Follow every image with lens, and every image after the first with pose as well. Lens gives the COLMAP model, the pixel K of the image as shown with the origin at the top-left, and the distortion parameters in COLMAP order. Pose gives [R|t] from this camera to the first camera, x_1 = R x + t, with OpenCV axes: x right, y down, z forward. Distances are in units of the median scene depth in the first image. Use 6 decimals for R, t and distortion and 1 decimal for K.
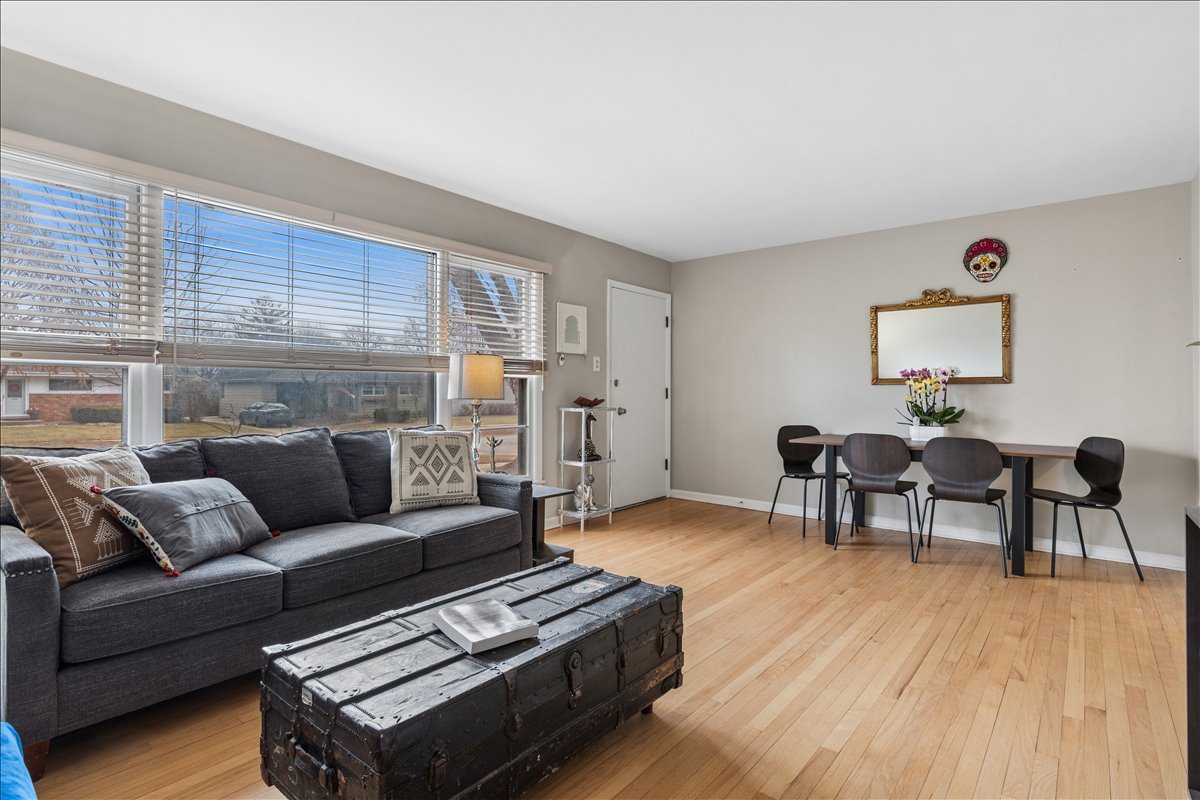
lens RADIAL K [[583.3, 0, 603.5], [0, 583.3, 385.1], [0, 0, 1]] dist [-0.001334, -0.000605]
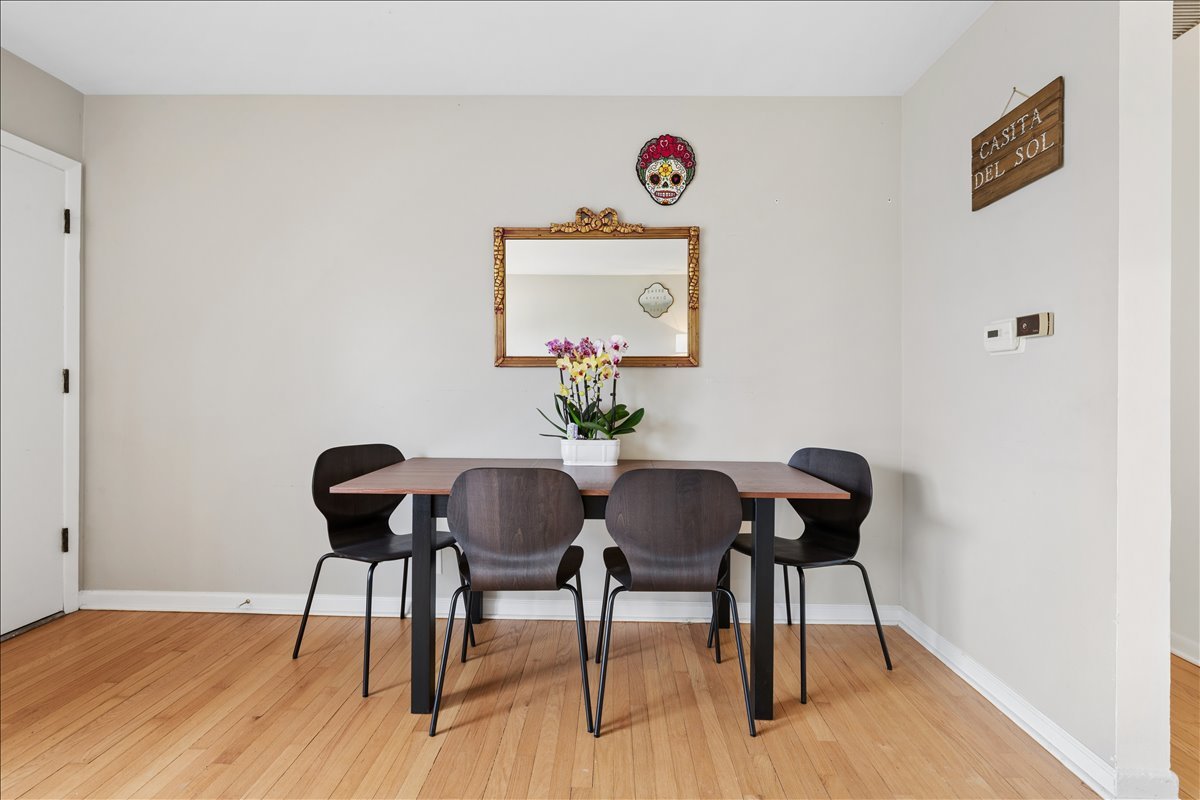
lens RADIAL K [[583.3, 0, 603.5], [0, 583.3, 385.1], [0, 0, 1]] dist [-0.001334, -0.000605]
pose [[0.782106, 0.001865, 0.623142, 0.211138], [-0.008602, 0.999933, 0.007803, 0.012760], [-0.623085, -0.011463, 0.782070, 0.546904]]
